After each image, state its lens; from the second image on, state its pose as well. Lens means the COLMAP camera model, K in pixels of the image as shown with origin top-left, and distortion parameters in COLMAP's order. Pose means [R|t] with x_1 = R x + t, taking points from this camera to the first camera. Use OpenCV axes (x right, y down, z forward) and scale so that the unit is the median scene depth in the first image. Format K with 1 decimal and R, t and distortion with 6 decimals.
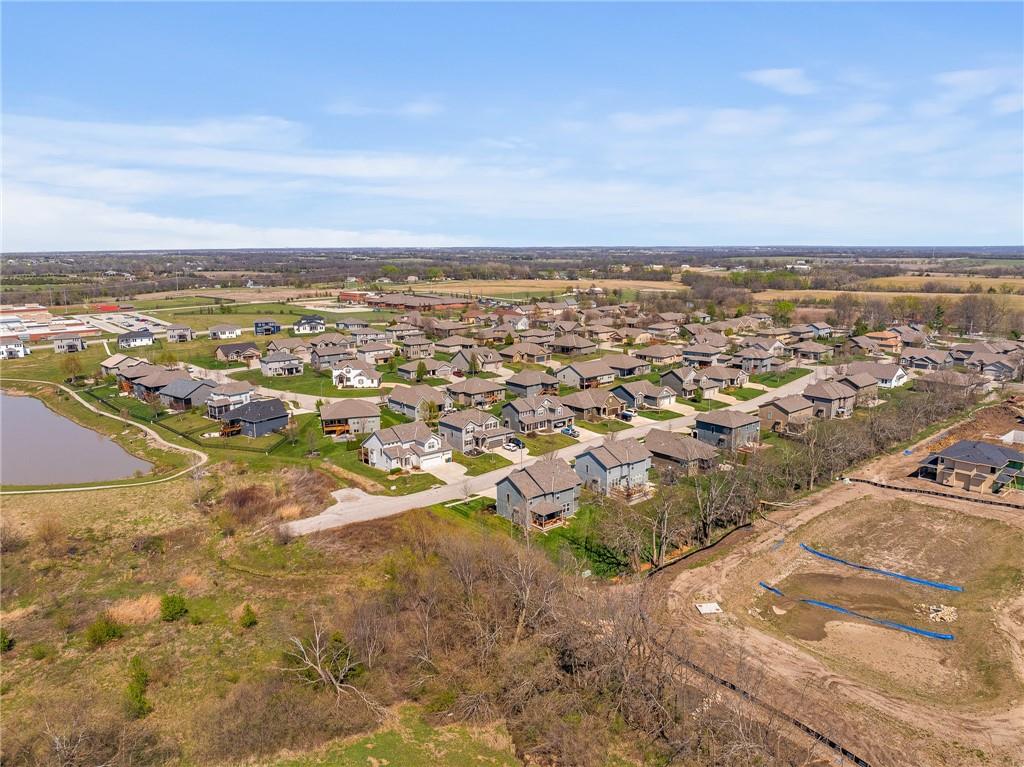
lens RADIAL K [[717.3, 0, 510.1], [0, 717.3, 387.8], [0, 0, 1]] dist [-0.033175, -0.001176]
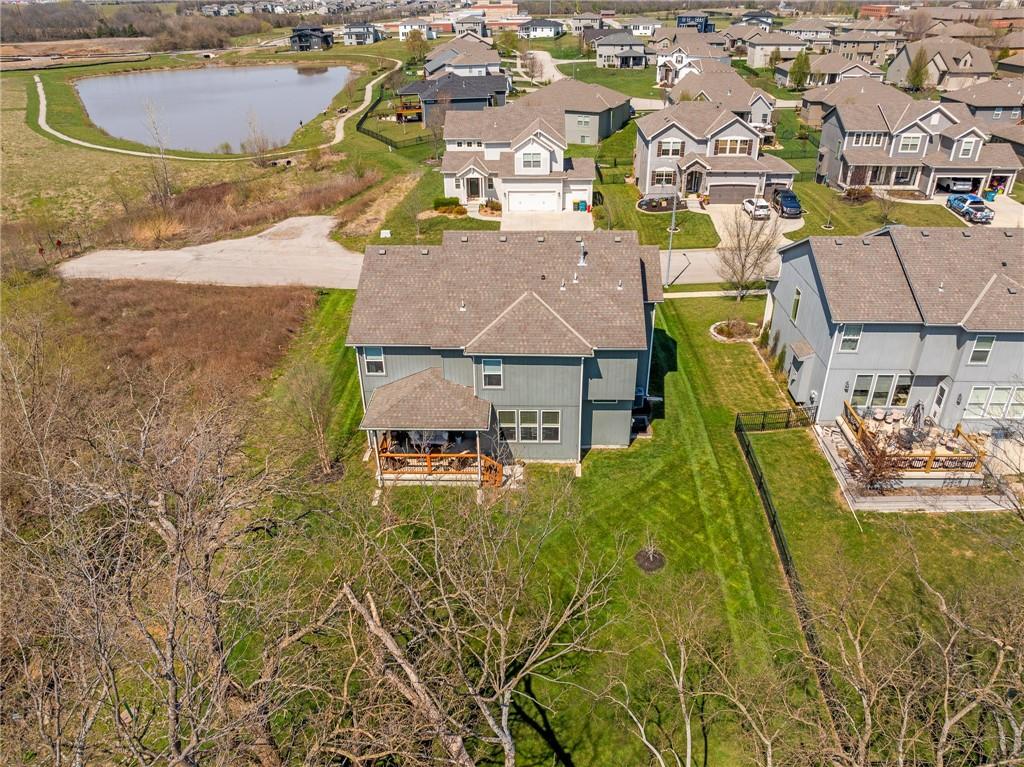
lens RADIAL K [[717.3, 0, 521.4], [0, 717.3, 377.0], [0, 0, 1]] dist [-0.033175, -0.001176]
pose [[0.745294, 0.319811, -0.585028, 0.149953], [-0.126508, 0.929342, 0.346869, 0.046176], [0.654624, -0.184509, 0.733092, 0.572184]]
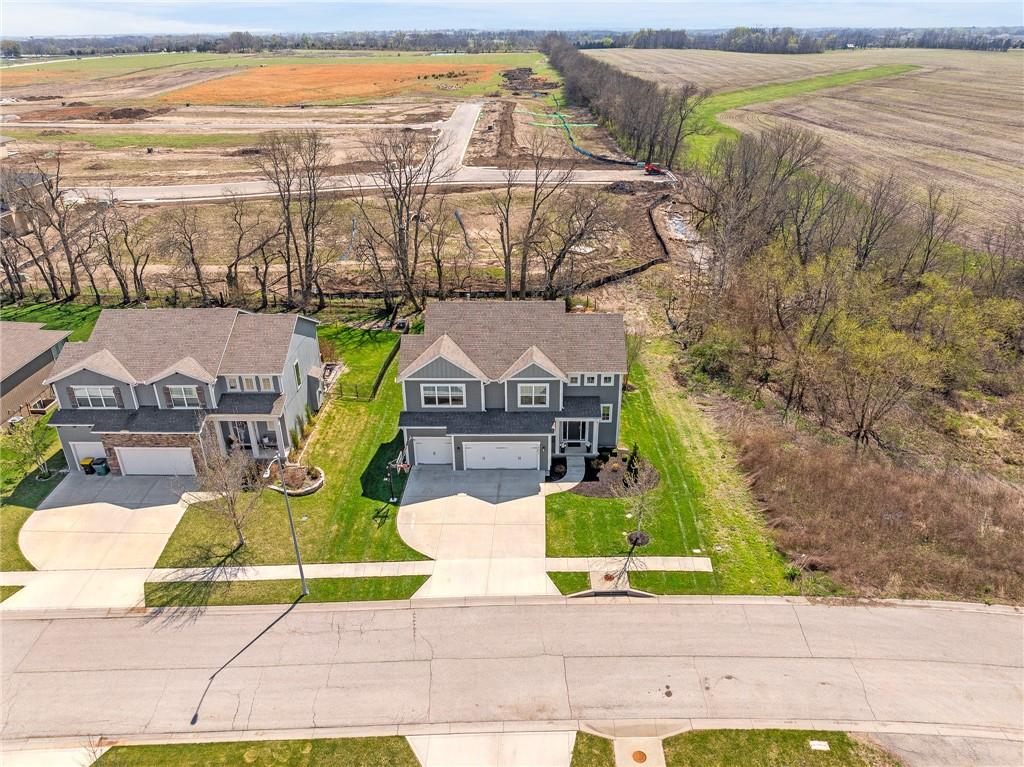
lens RADIAL K [[717.3, 0, 514.8], [0, 717.3, 380.5], [0, 0, 1]] dist [-0.033175, -0.001176]
pose [[-0.753642, -0.282750, 0.593360, -0.133737], [0.142485, 0.810998, 0.567433, -0.047716], [-0.641656, 0.512186, -0.570915, 0.876155]]
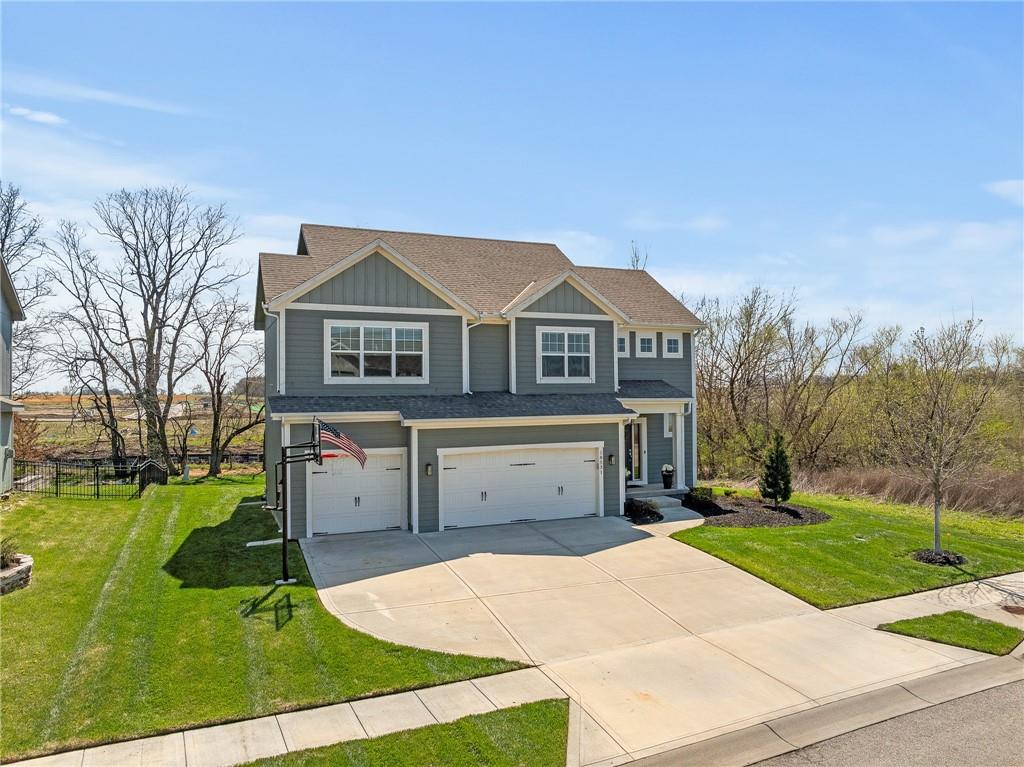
lens RADIAL K [[717.3, 0, 509.1], [0, 717.3, 385.2], [0, 0, 1]] dist [-0.033175, -0.001176]
pose [[-0.956319, 0.024853, 0.291266, -0.019807], [0.075397, 0.983638, 0.163623, 0.081103], [-0.282433, 0.178436, -0.942545, 0.848204]]
